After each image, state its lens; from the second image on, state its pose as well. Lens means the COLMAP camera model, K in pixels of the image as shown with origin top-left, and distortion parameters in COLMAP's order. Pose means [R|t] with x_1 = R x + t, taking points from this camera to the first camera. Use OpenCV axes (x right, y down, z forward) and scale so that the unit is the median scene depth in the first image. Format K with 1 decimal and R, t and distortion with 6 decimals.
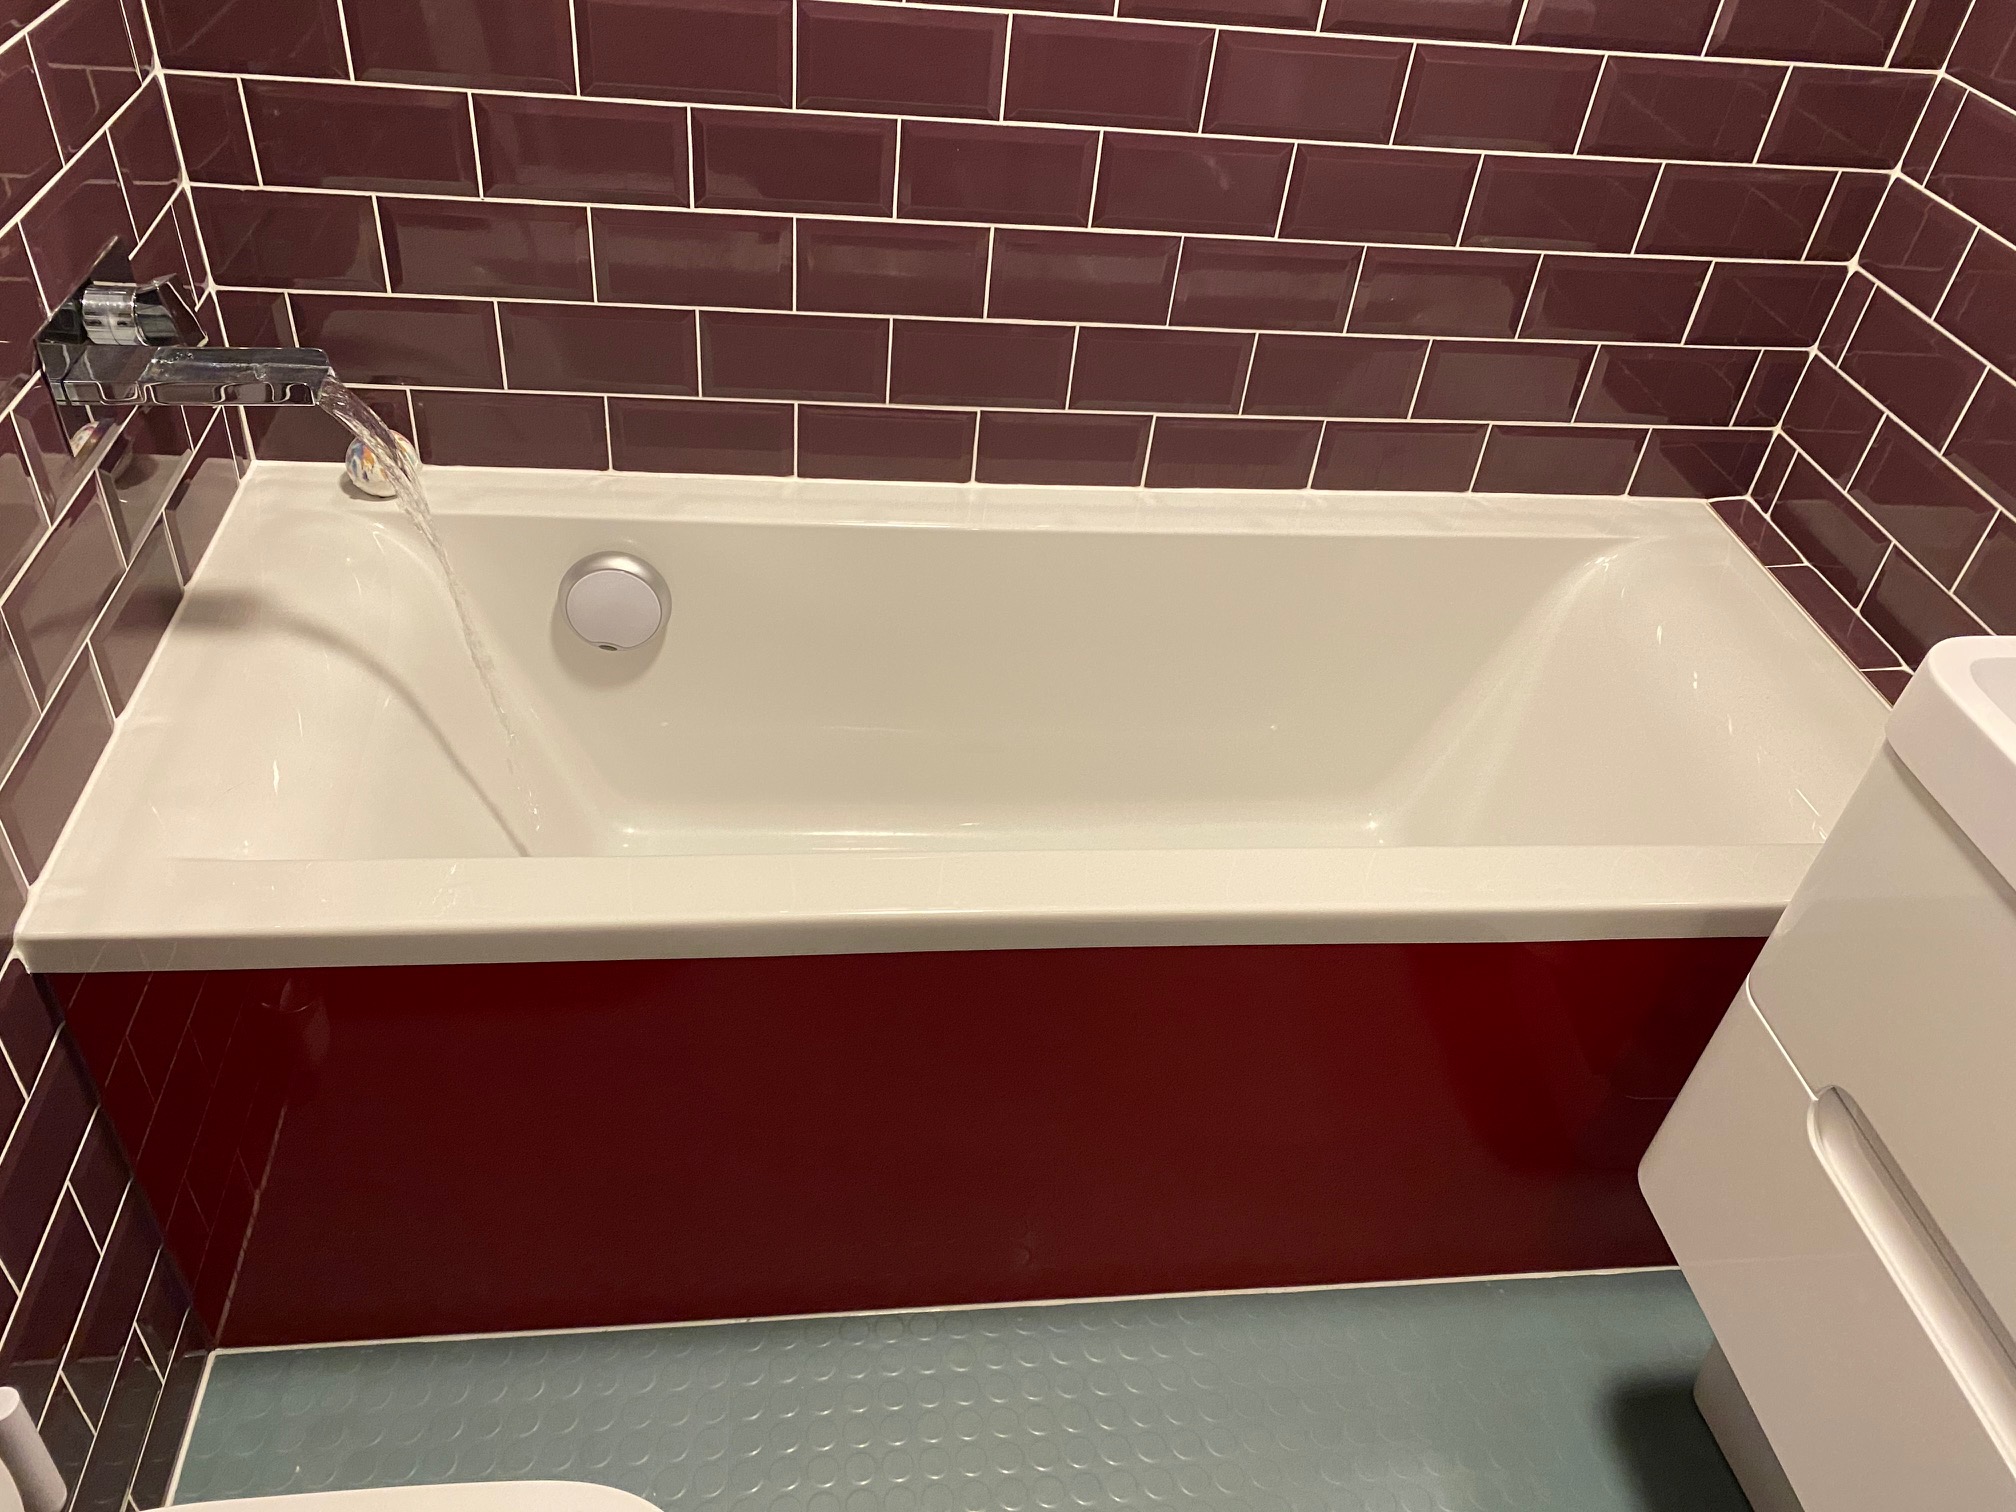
lens RADIAL K [[1550.9, 0, 1010.4], [0, 1550.9, 746.2], [0, 0, 1]] dist [0.064787, -0.031289]
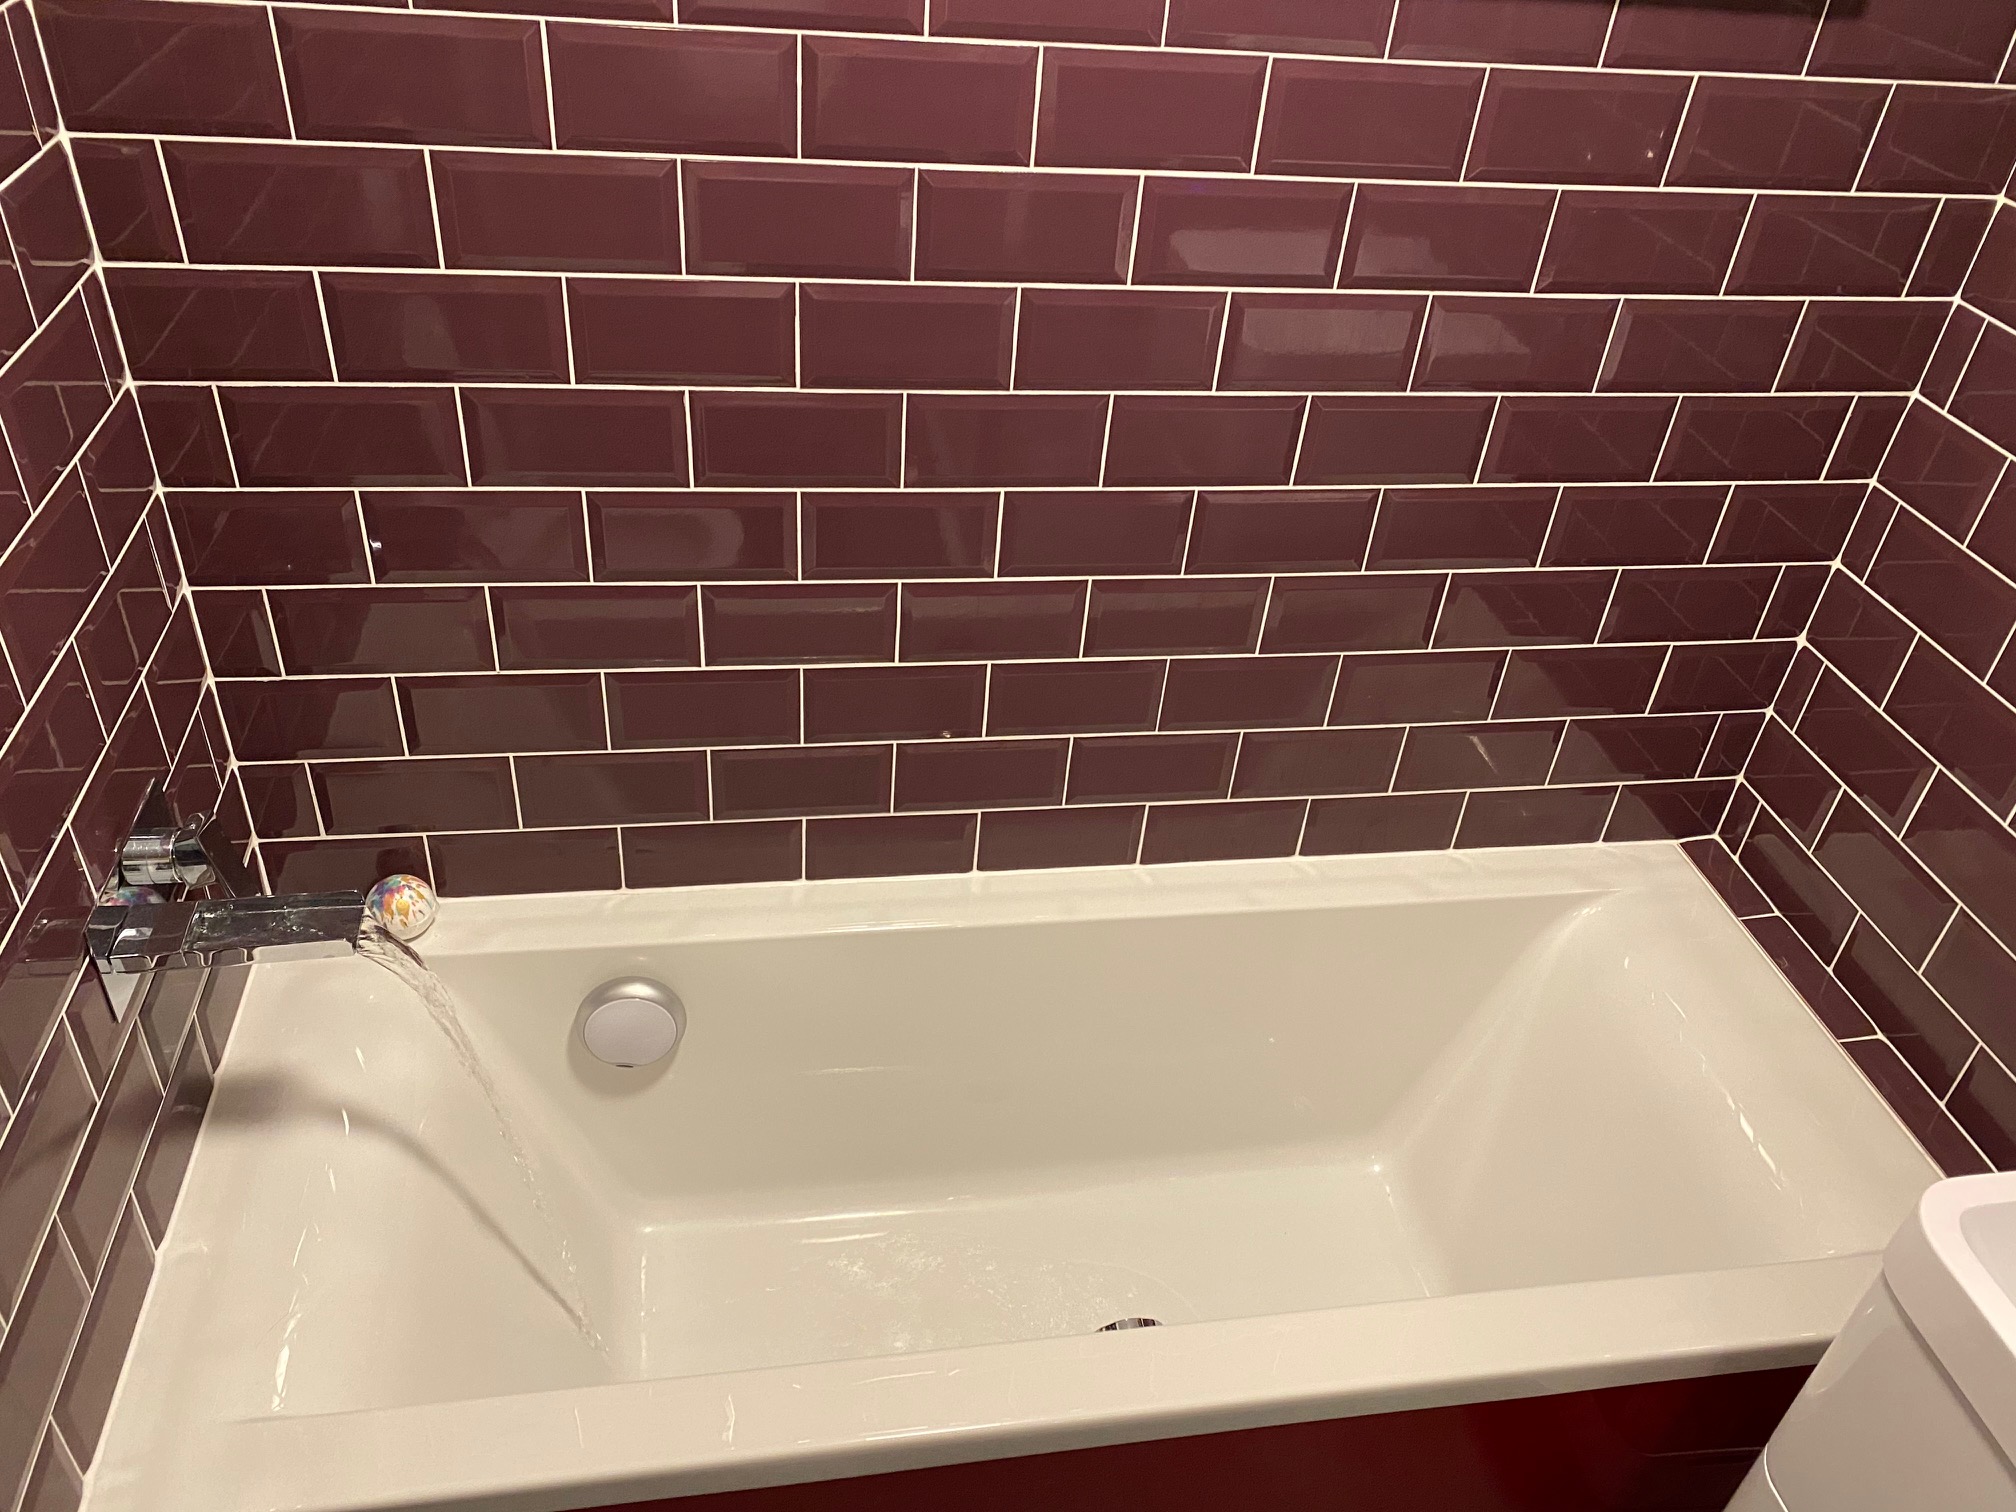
lens RADIAL K [[1550.9, 0, 1010.7], [0, 1550.9, 773.4], [0, 0, 1]] dist [0.064787, -0.031289]
pose [[0.998604, -0.043239, 0.030324, -0.029468], [0.044375, 0.998298, -0.037846, -0.199427], [-0.028636, 0.039139, 0.998823, -0.029603]]
